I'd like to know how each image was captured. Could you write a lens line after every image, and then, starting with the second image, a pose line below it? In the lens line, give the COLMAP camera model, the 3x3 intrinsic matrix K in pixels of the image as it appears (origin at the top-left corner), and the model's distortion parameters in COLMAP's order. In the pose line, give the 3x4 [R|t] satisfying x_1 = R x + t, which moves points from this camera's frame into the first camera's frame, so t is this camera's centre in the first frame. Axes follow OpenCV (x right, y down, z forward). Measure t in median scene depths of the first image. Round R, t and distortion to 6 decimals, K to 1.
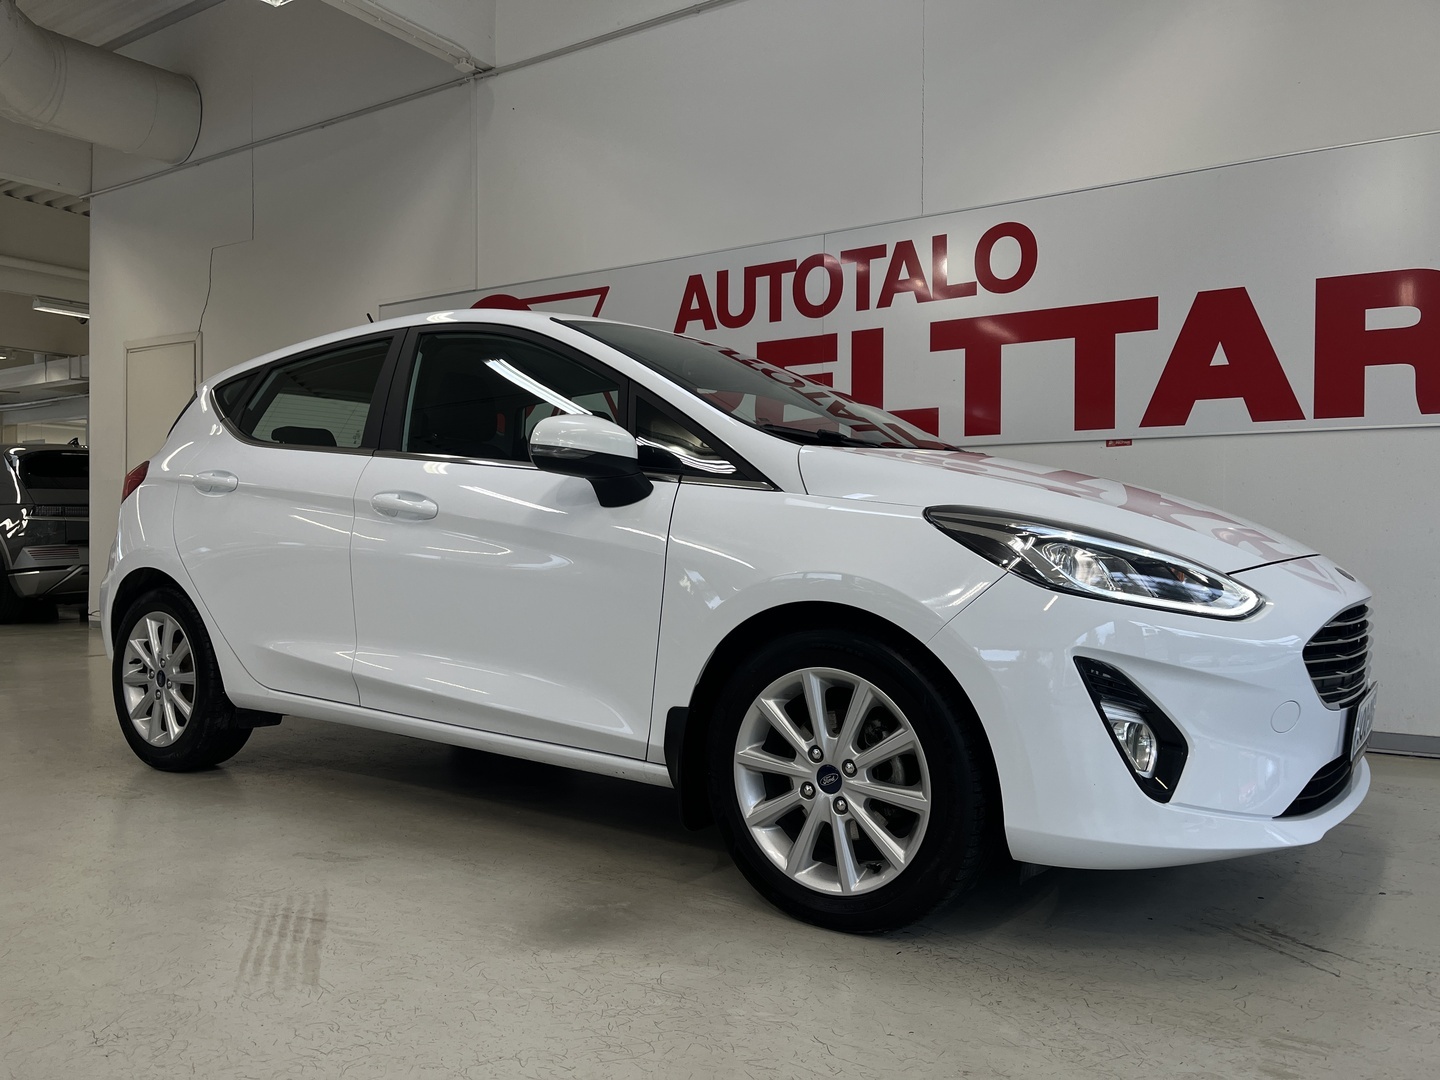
lens RADIAL K [[1084.6, 0, 720.0], [0, 1084.6, 540.0], [0, 0, 1]] dist [0.063725, -0.089977]
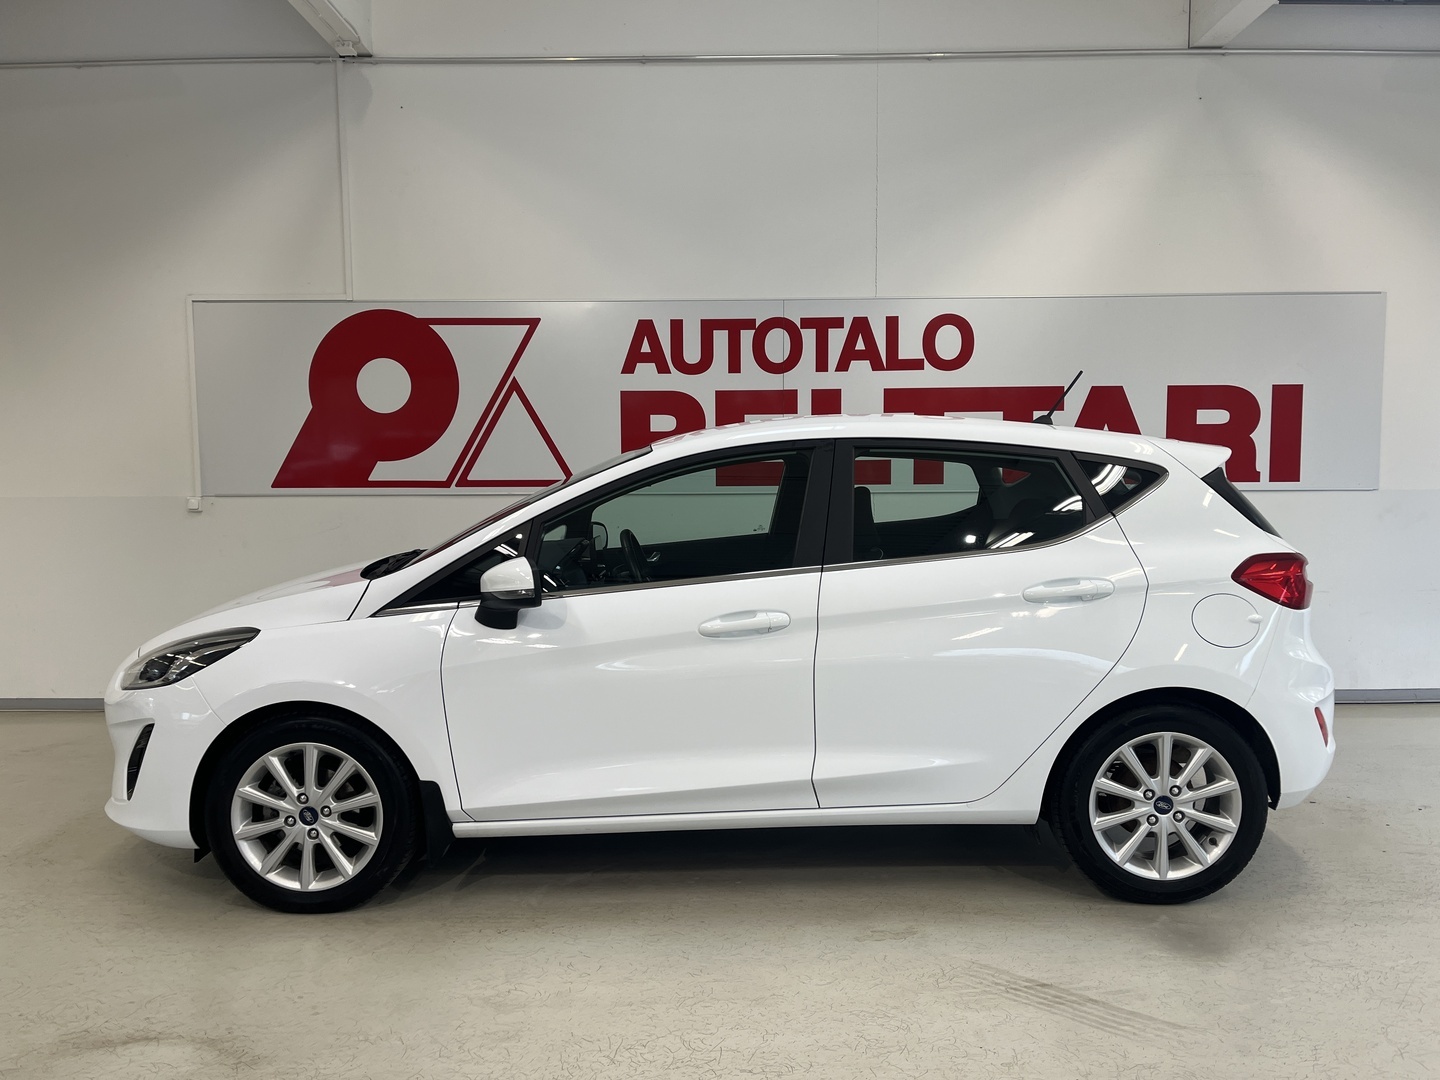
lens RADIAL K [[1082.9, 0, 713.3], [0, 1082.9, 541.7], [0, 0, 1]] dist [0.076218, -0.101038]
pose [[0.843256, -0.047631, 0.535398, -0.681875], [0.012908, 0.997573, 0.068418, -0.127067], [-0.537357, -0.050783, 0.841824, 0.089988]]
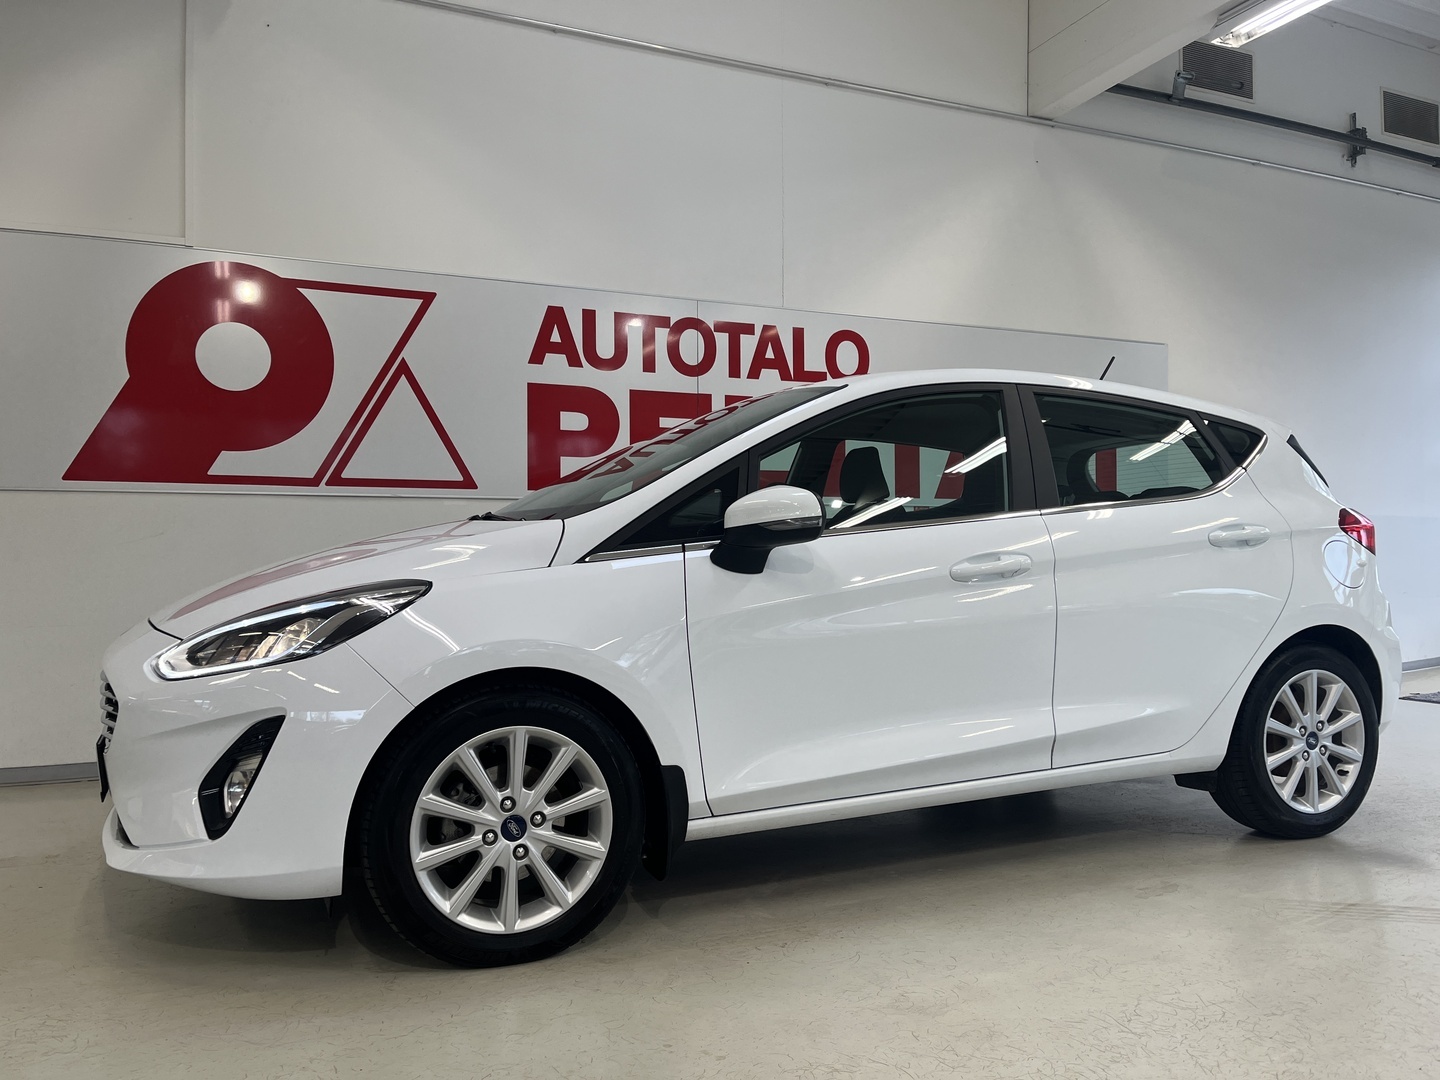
lens RADIAL K [[1082.9, 0, 713.3], [0, 1082.9, 541.7], [0, 0, 1]] dist [0.076218, -0.101038]
pose [[0.551052, 0.007780, 0.834435, -0.928140], [0.012073, 0.999778, -0.017294, -0.026757], [-0.834383, 0.019604, 0.550836, 0.467196]]
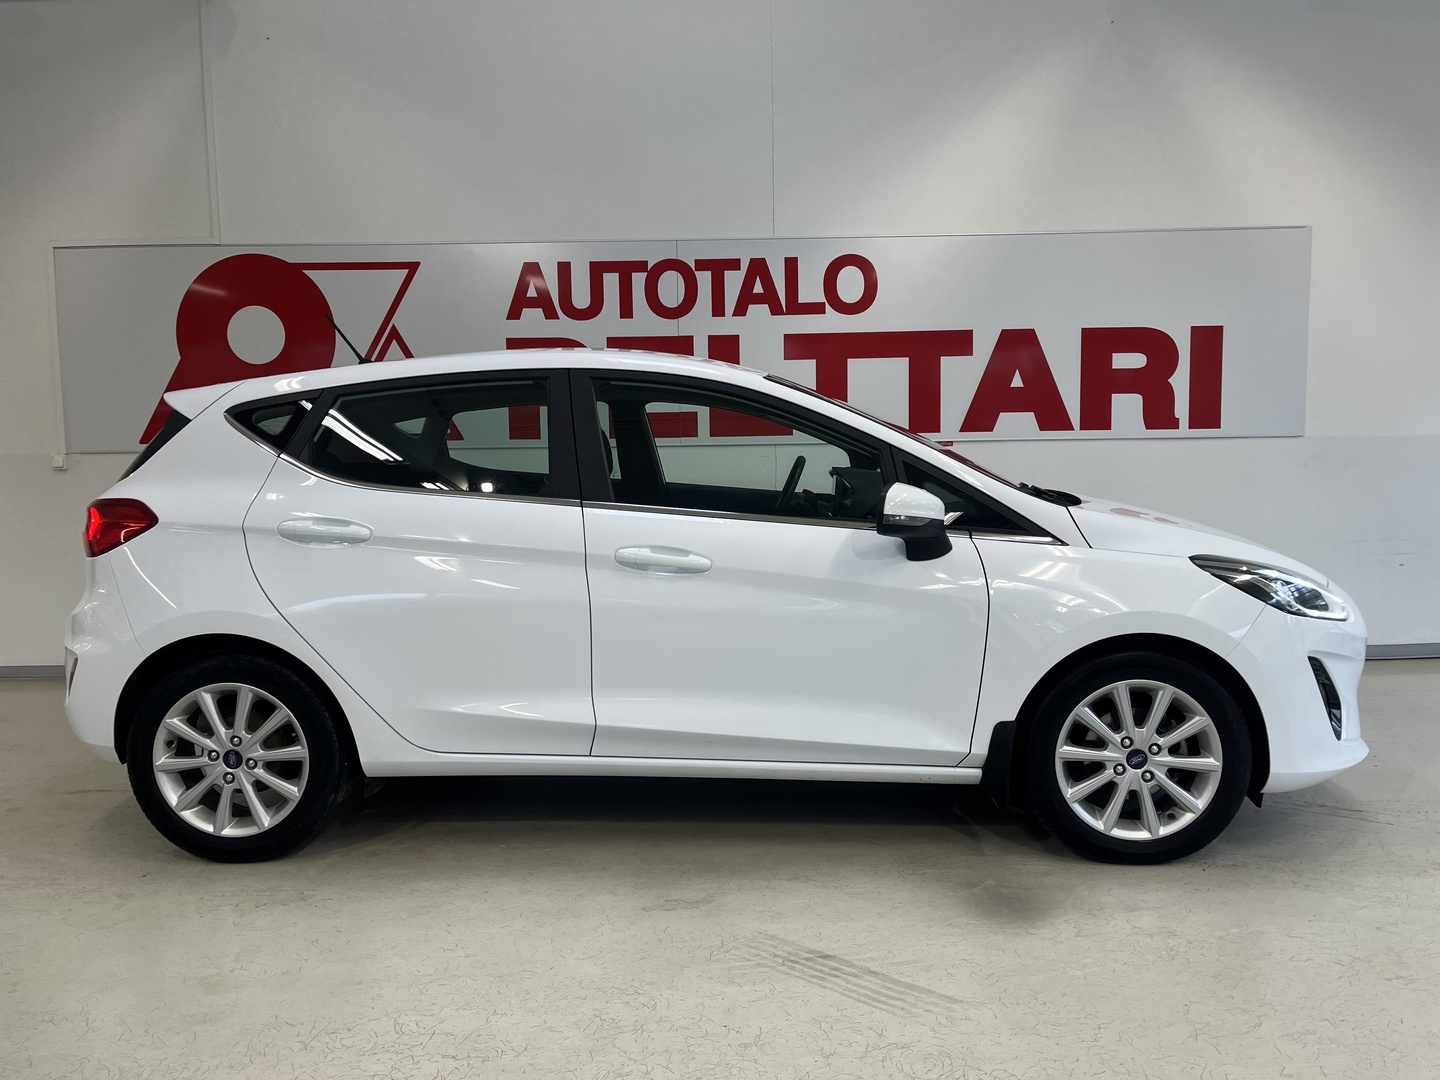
lens RADIAL K [[1086.6, 0, 727.7], [0, 1086.6, 531.6], [0, 0, 1]] dist [0.055379, -0.061601]
pose [[0.844024, -0.060307, 0.532904, -0.527288], [0.021215, 0.996634, 0.079186, -0.093254], [-0.535886, -0.055529, 0.842462, 0.064795]]
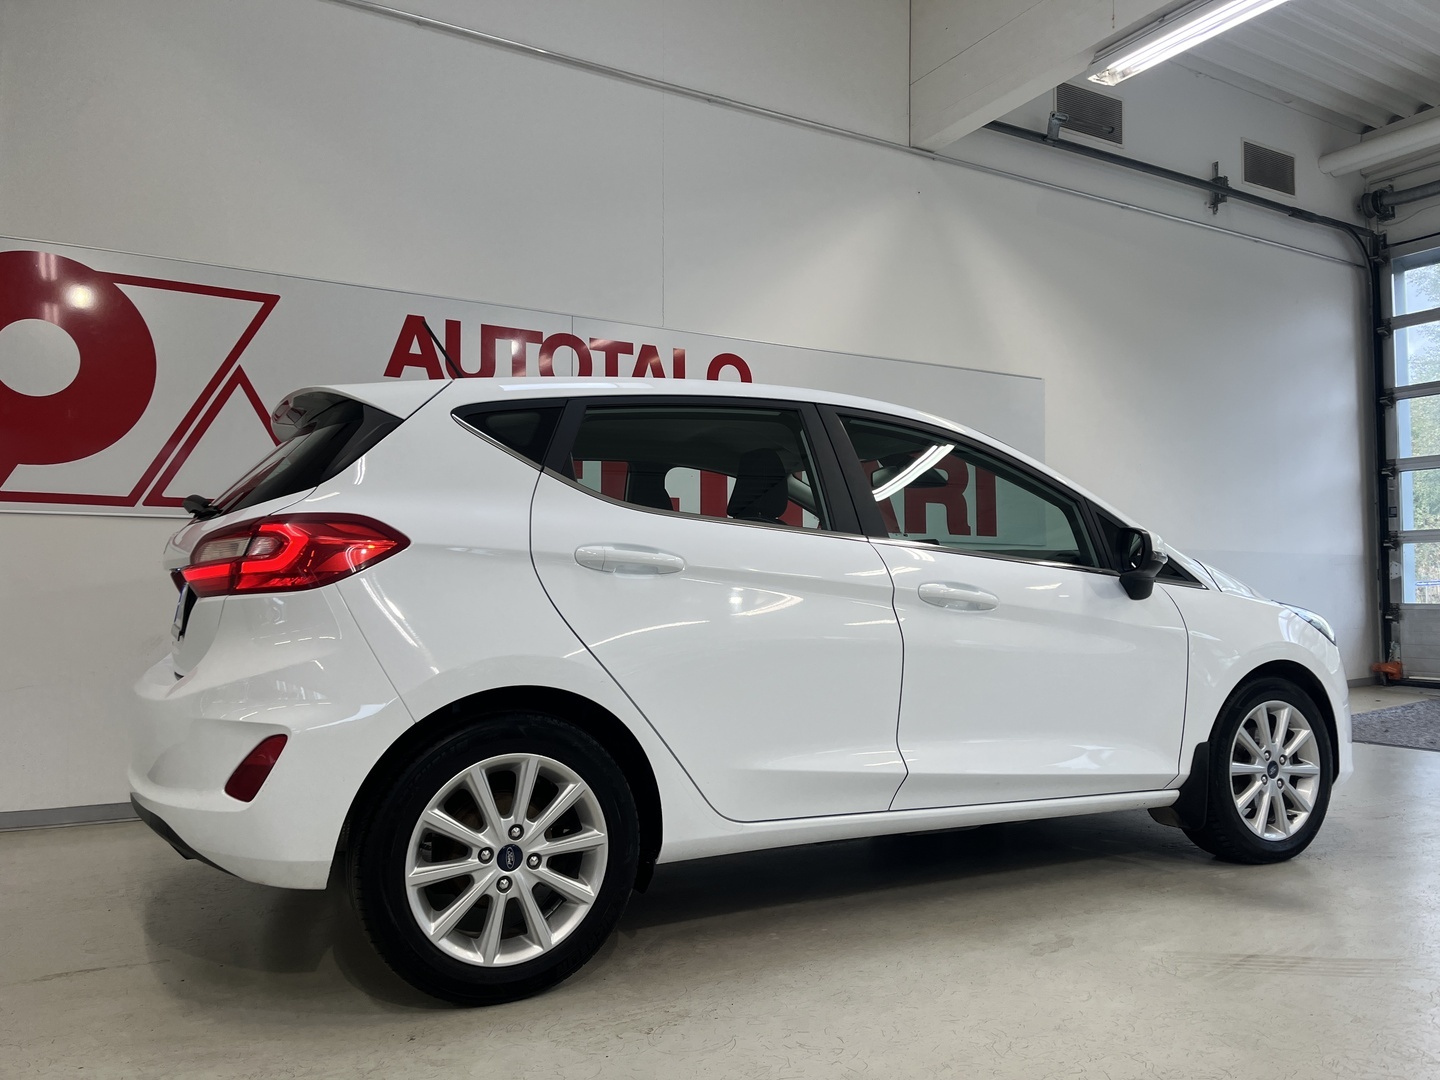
lens RADIAL K [[1084.4, 0, 726.4], [0, 1084.4, 540.3], [0, 0, 1]] dist [0.063771, -0.085896]
pose [[0.447720, 0.039479, 0.893302, -0.867864], [0.008056, 0.998806, -0.048179, -0.024446], [-0.894138, 0.028767, 0.446867, 0.494641]]
